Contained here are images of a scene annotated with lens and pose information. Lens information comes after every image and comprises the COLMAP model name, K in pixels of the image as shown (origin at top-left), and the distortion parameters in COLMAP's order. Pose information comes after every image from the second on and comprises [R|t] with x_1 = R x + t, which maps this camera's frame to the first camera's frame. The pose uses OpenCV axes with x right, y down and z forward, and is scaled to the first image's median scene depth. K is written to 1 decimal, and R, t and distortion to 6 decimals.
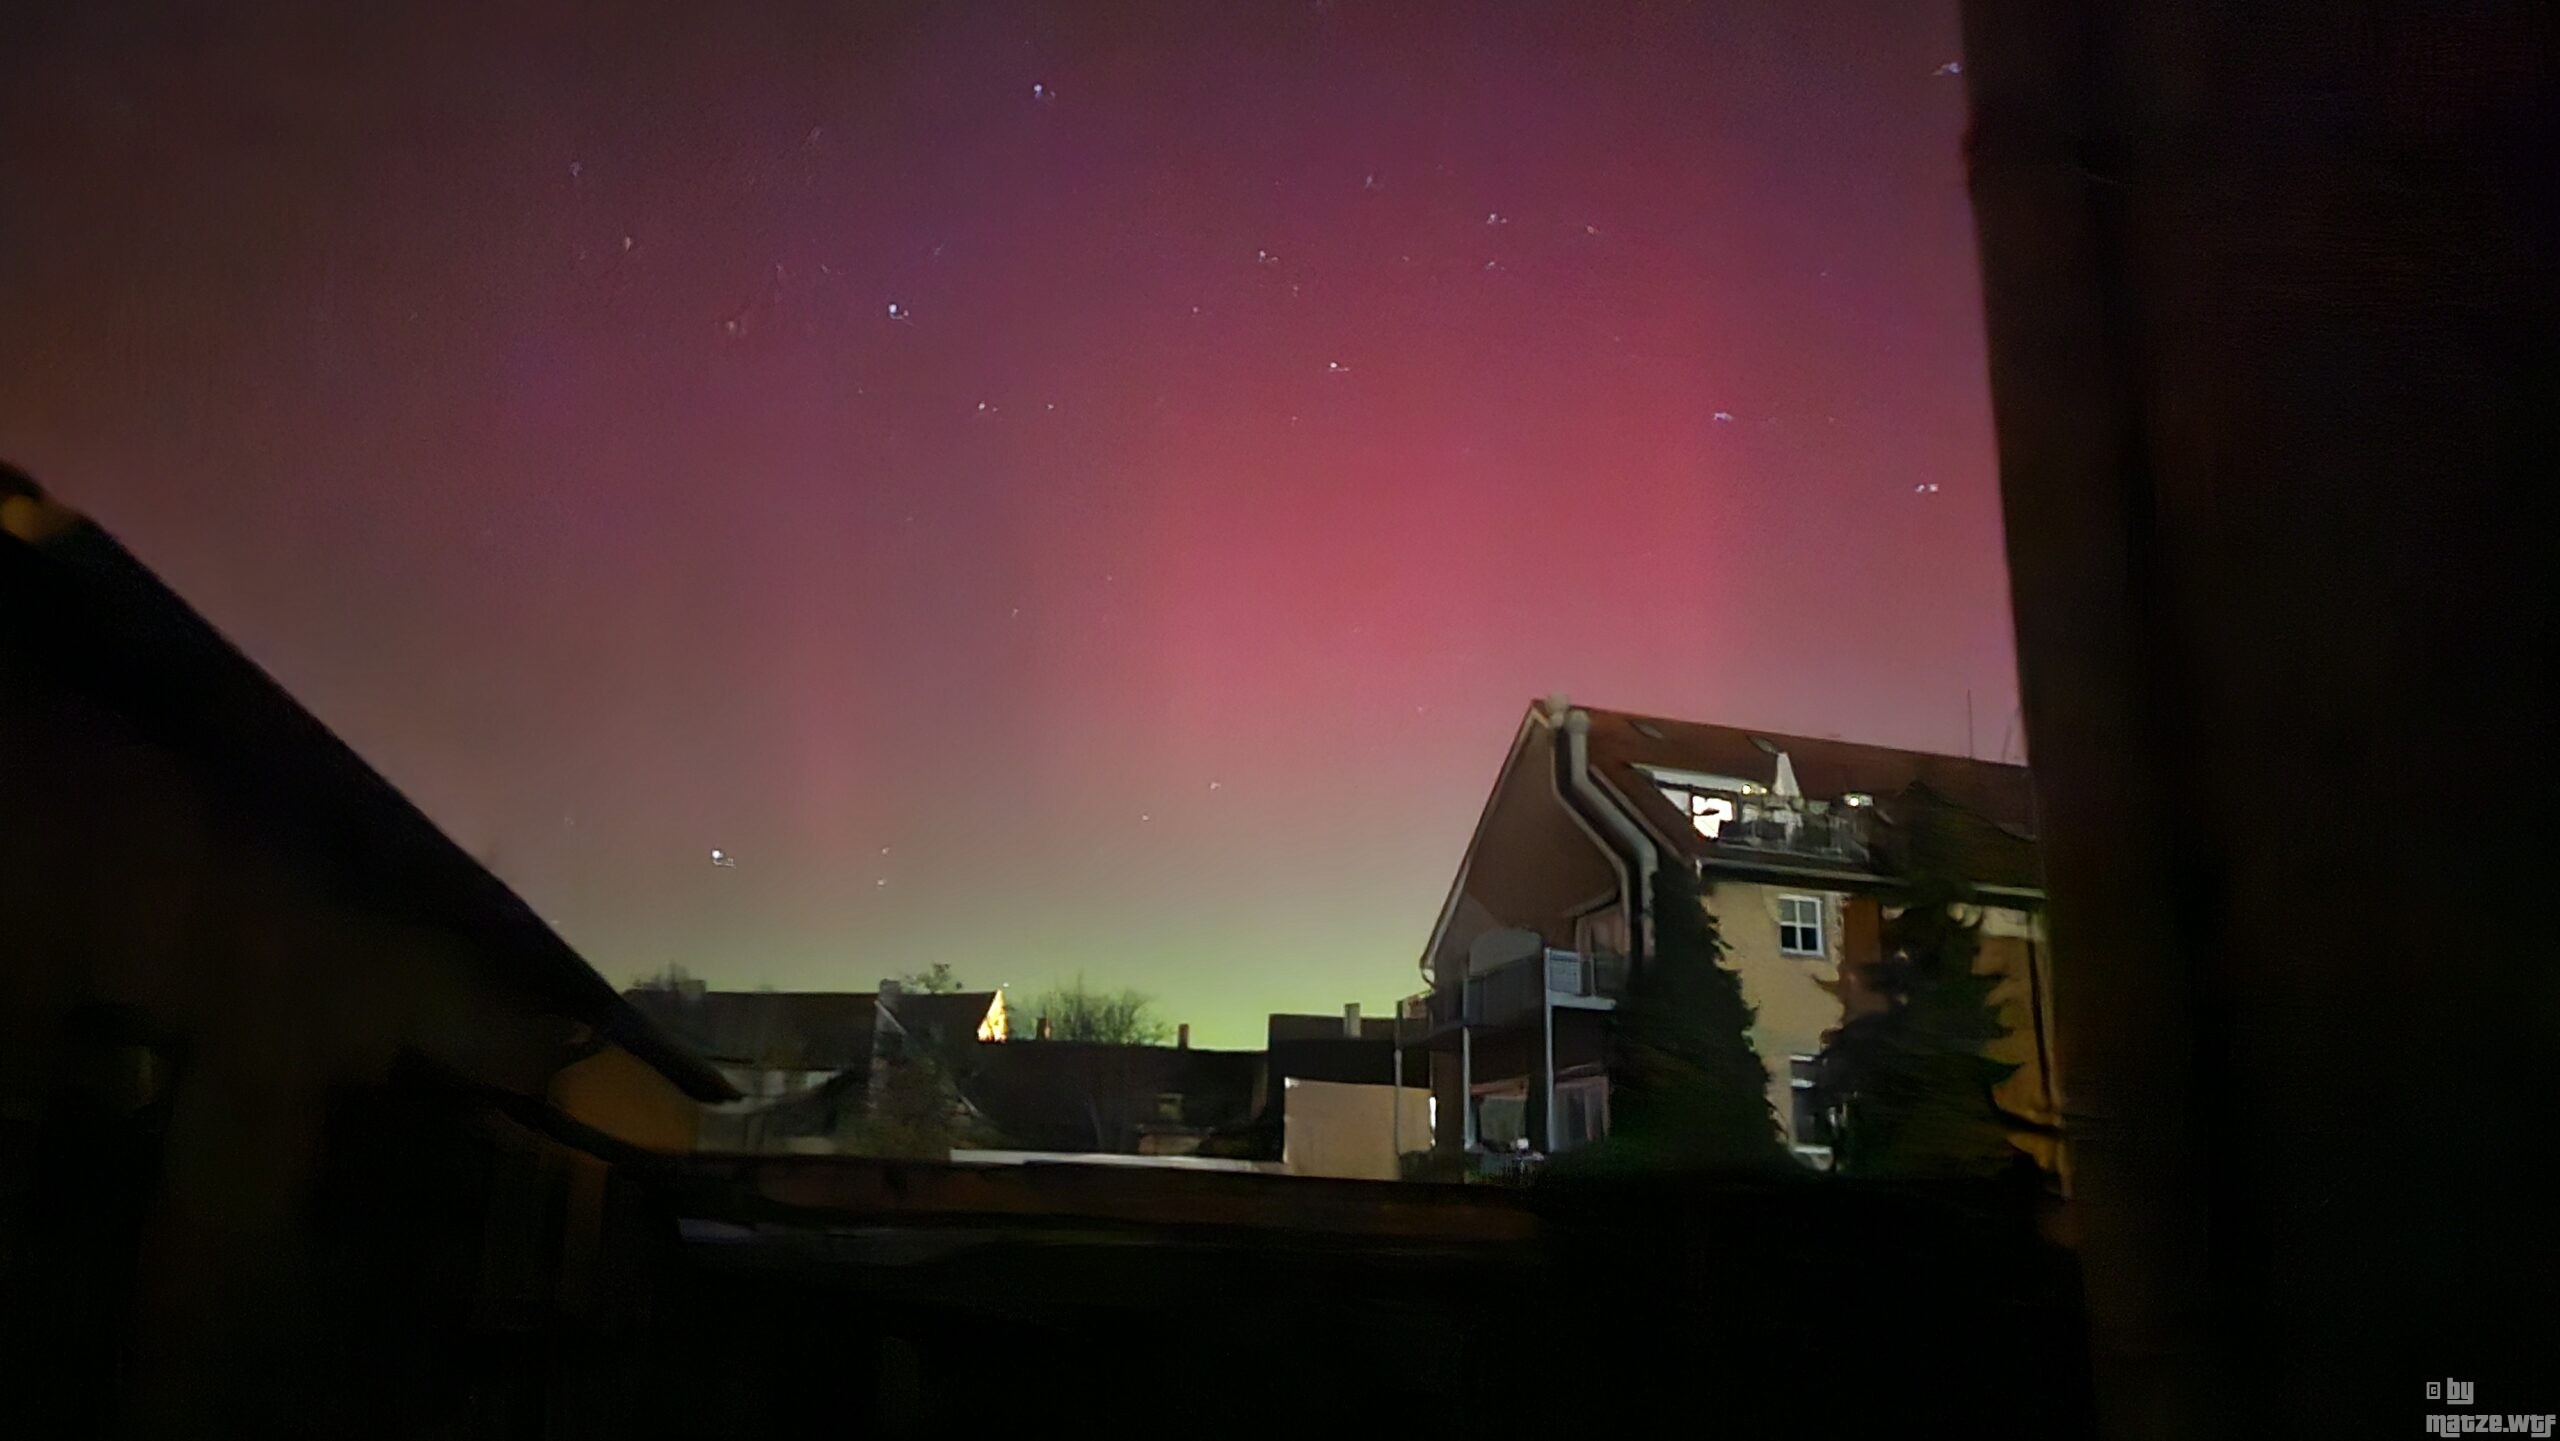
lens RADIAL K [[1858.8, 0, 1283.5], [0, 1858.8, 683.7], [0, 0, 1]] dist [0.109610, -0.128049]
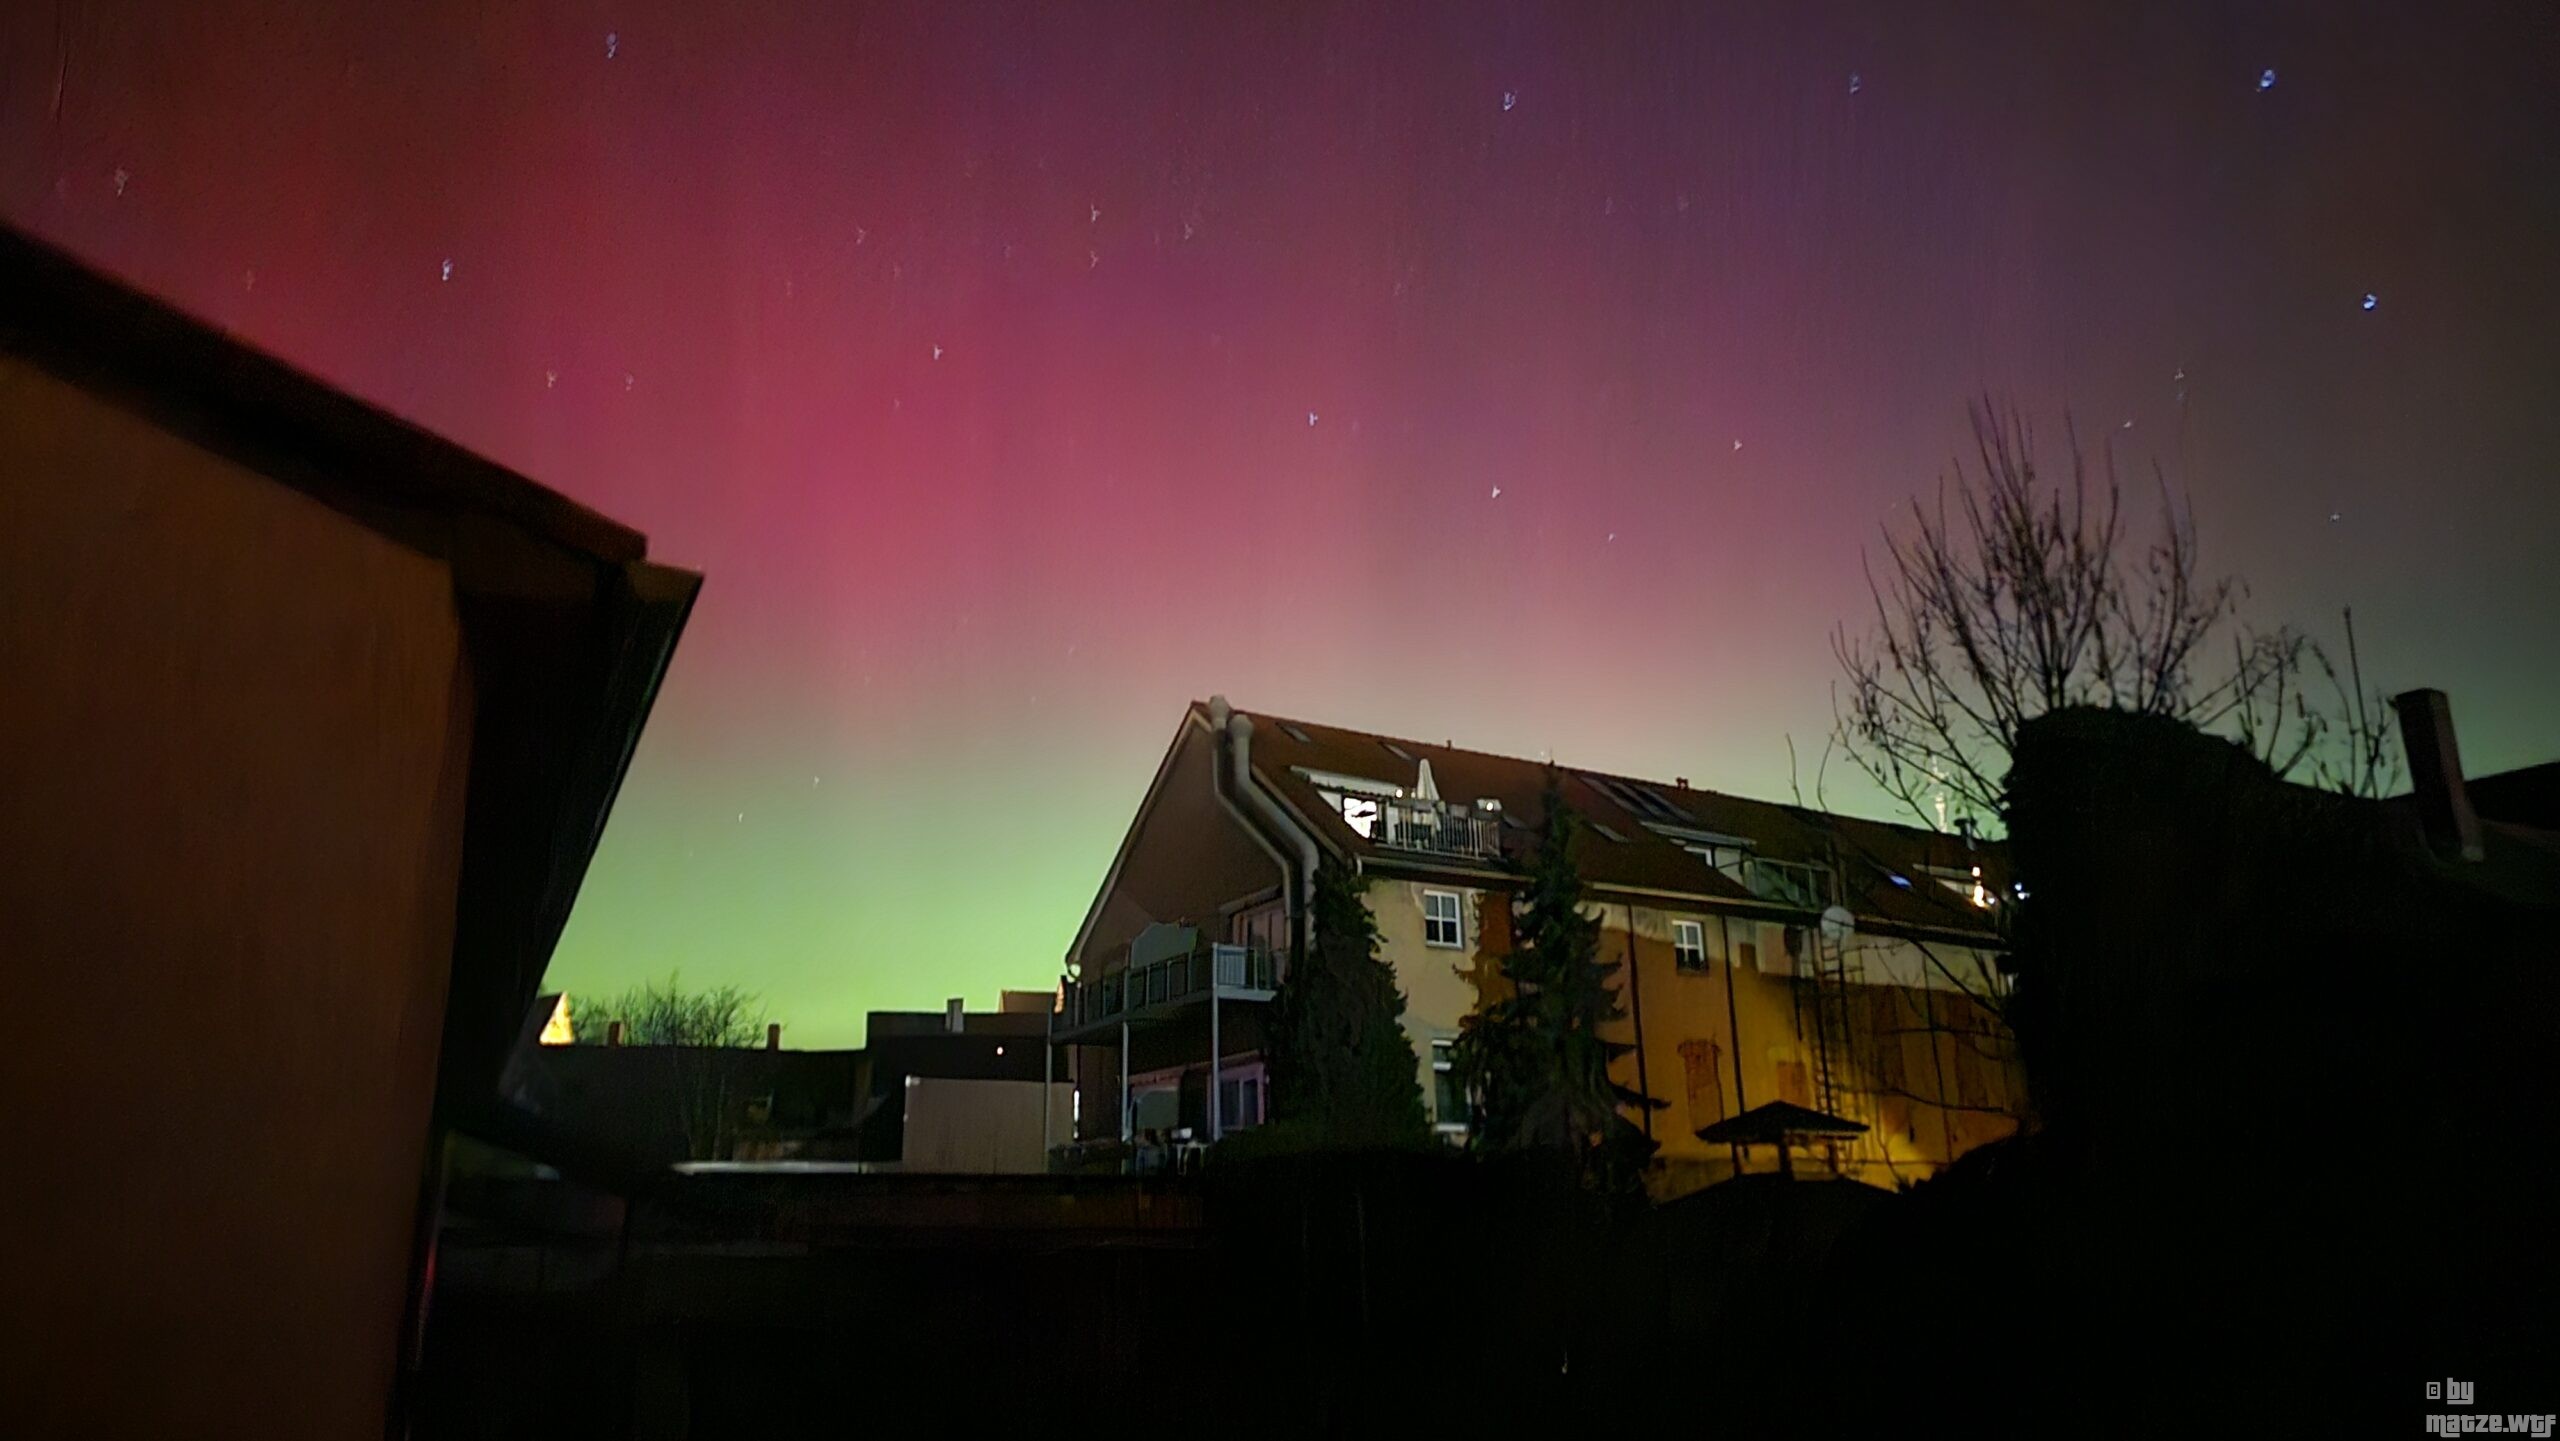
lens RADIAL K [[1841.1, 0, 1279.2], [0, 1841.1, 673.1], [0, 0, 1]] dist [0.108385, -0.132158]
pose [[0.956630, 0.037779, 0.288844, -0.125755], [-0.037285, 0.999279, -0.007212, -0.002006], [-0.288908, -0.003870, 0.957349, 0.008167]]
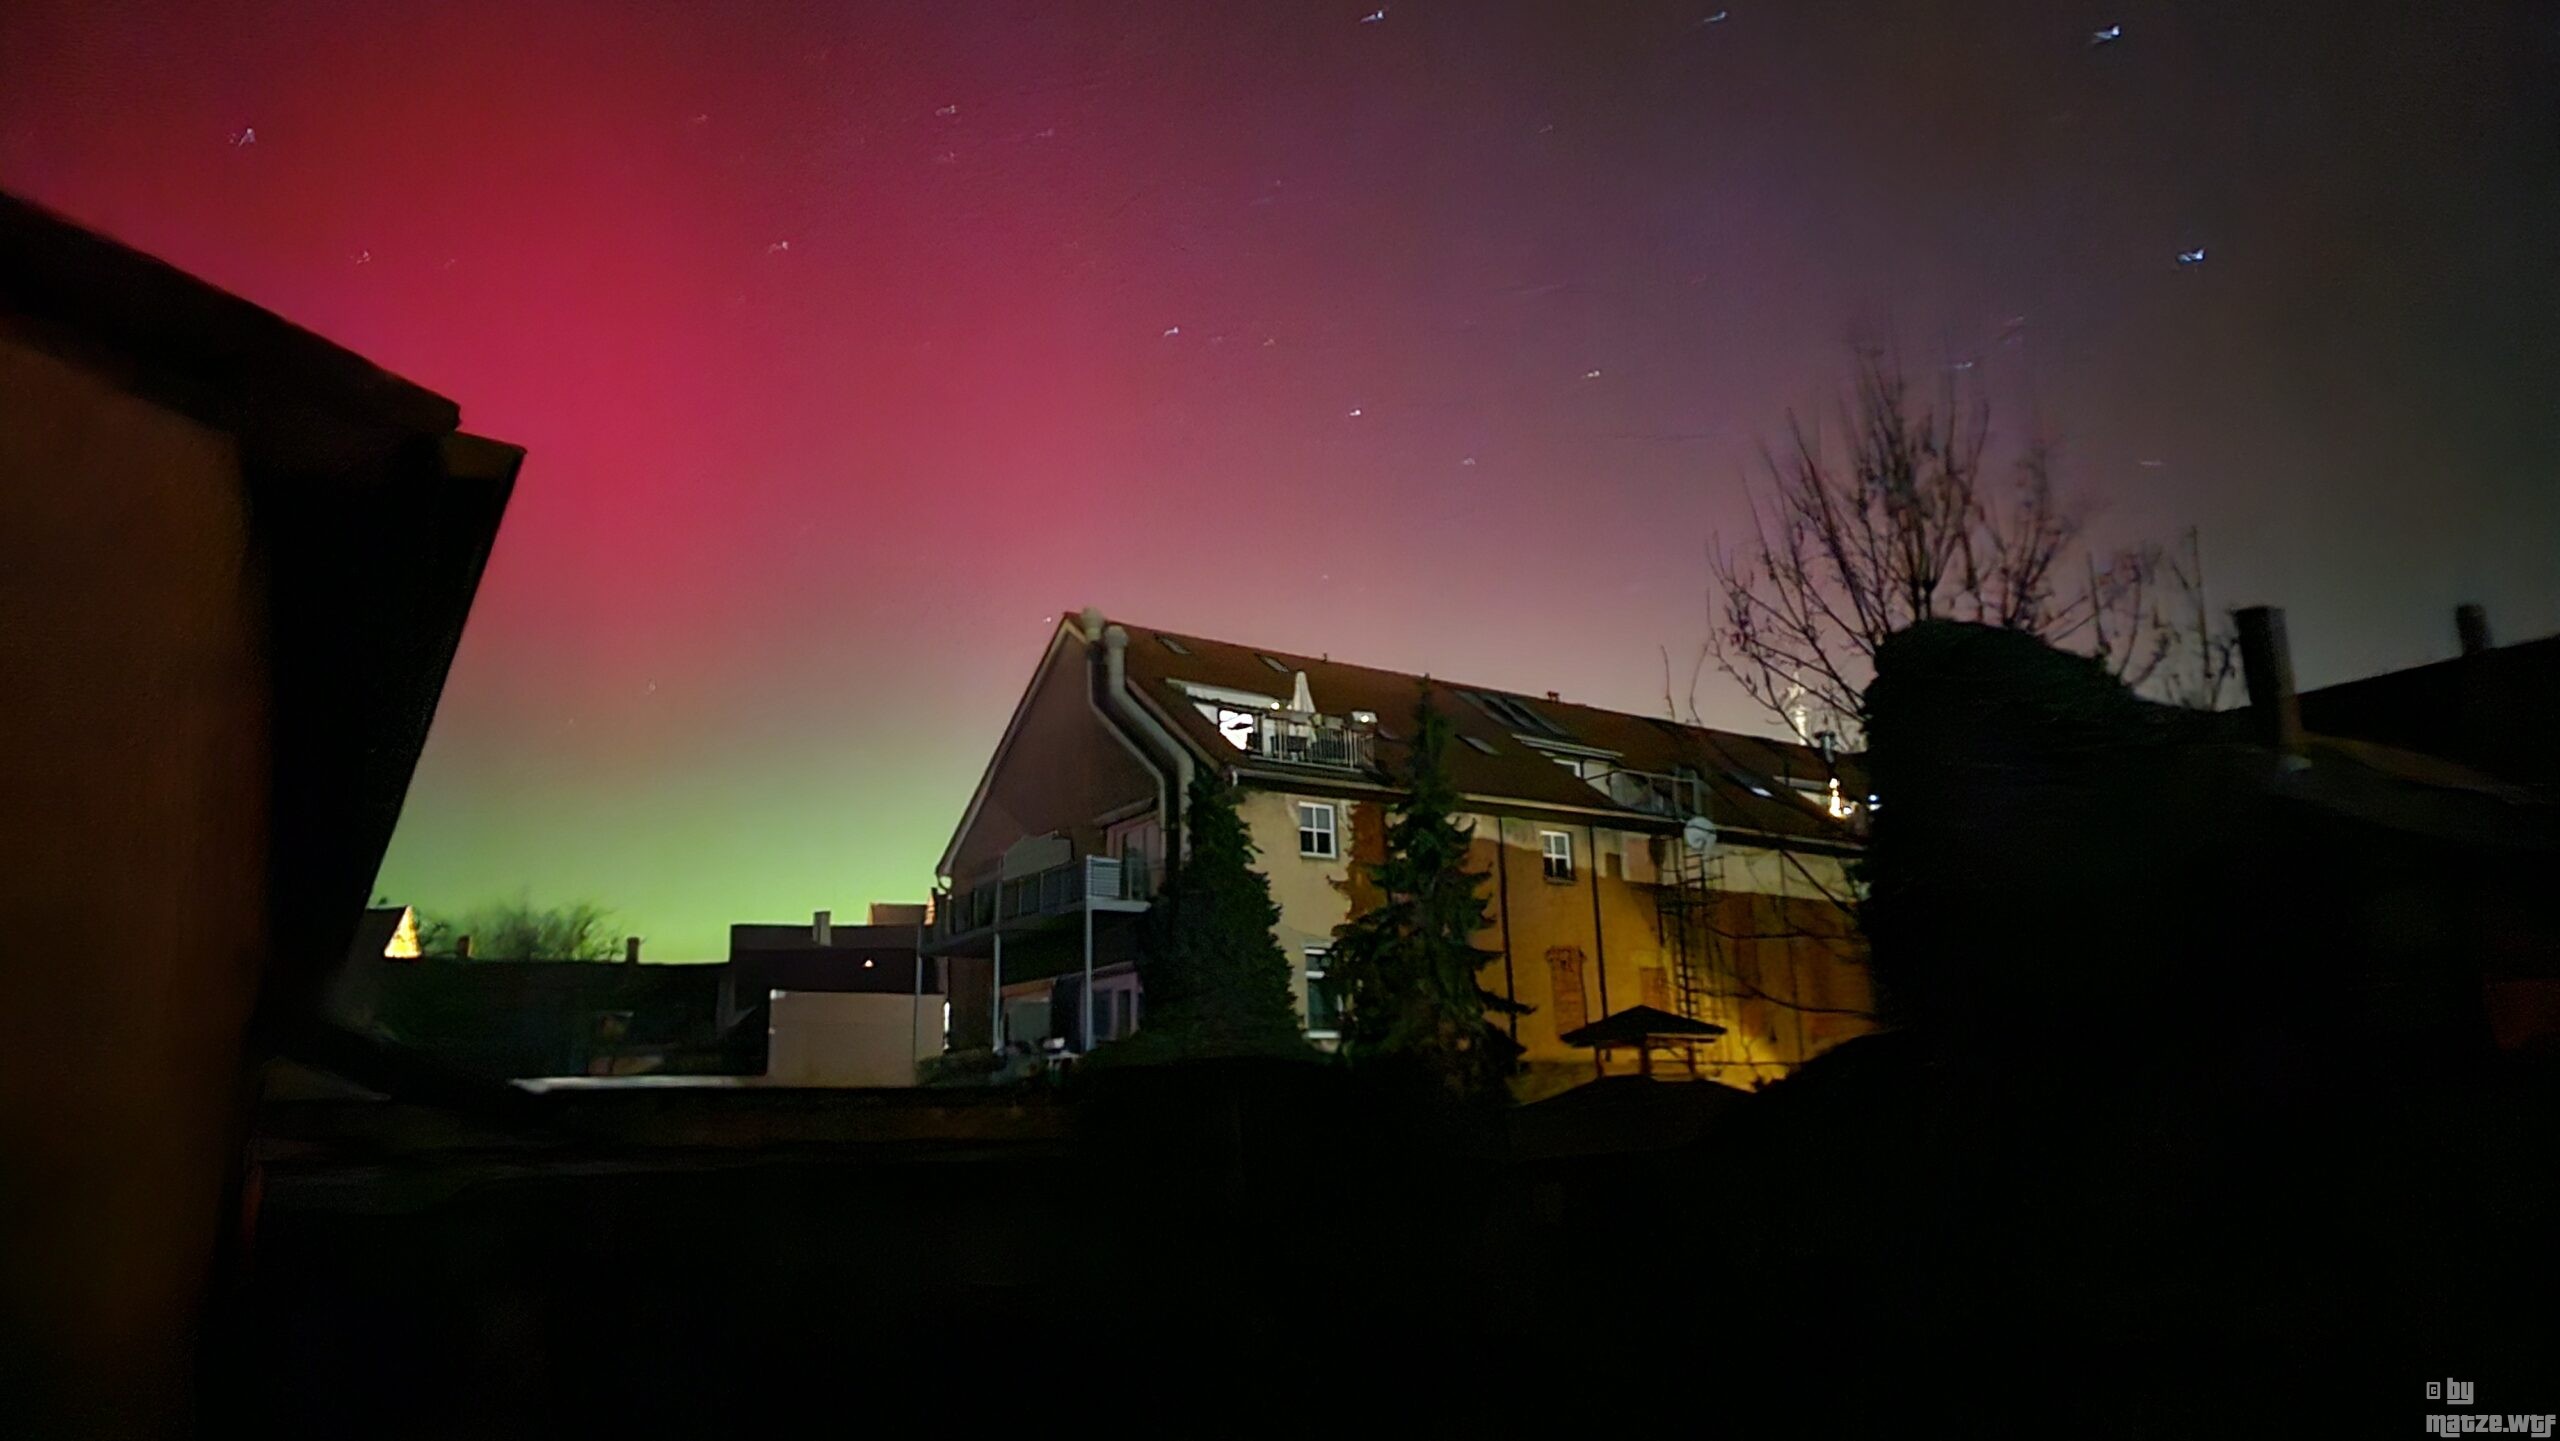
lens RADIAL K [[1846.0, 0, 1287.5], [0, 1846.0, 689.1], [0, 0, 1]] dist [0.132109, -0.193274]
pose [[0.933149, 0.026225, 0.358532, -0.124433], [-0.045470, 0.997936, 0.045349, -0.000837], [-0.356602, -0.058620, 0.932415, 0.012619]]
